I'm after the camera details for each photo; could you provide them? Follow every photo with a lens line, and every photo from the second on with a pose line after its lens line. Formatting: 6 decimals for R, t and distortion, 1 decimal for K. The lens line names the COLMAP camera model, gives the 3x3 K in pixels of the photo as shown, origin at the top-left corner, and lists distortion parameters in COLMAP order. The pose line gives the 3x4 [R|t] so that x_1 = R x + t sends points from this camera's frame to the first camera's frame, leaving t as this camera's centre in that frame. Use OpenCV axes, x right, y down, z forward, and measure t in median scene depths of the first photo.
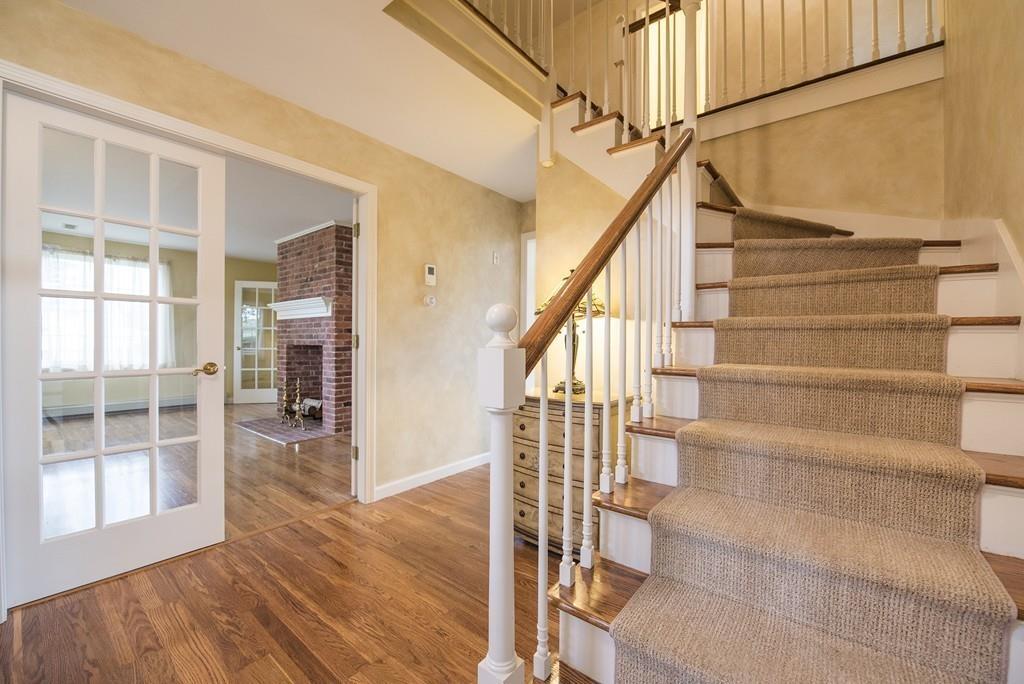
lens RADIAL K [[412.8, 0, 506.6], [0, 412.8, 344.1], [0, 0, 1]] dist [-0.003827, -0.000509]
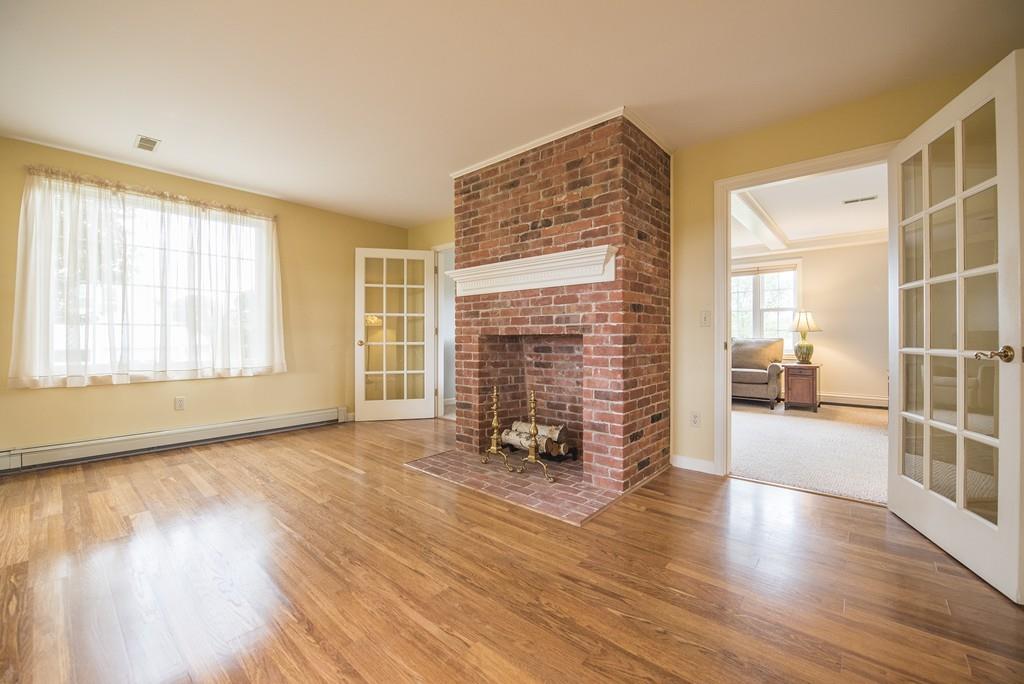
lens RADIAL K [[412.8, 0, 512.4], [0, 412.8, 340.3], [0, 0, 1]] dist [-0.003827, -0.000509]
pose [[0.999495, -0.010013, -0.030164, -0.462943], [0.010100, 0.999945, 0.002728, 0.007907], [0.030135, -0.003031, 0.999541, 0.372588]]
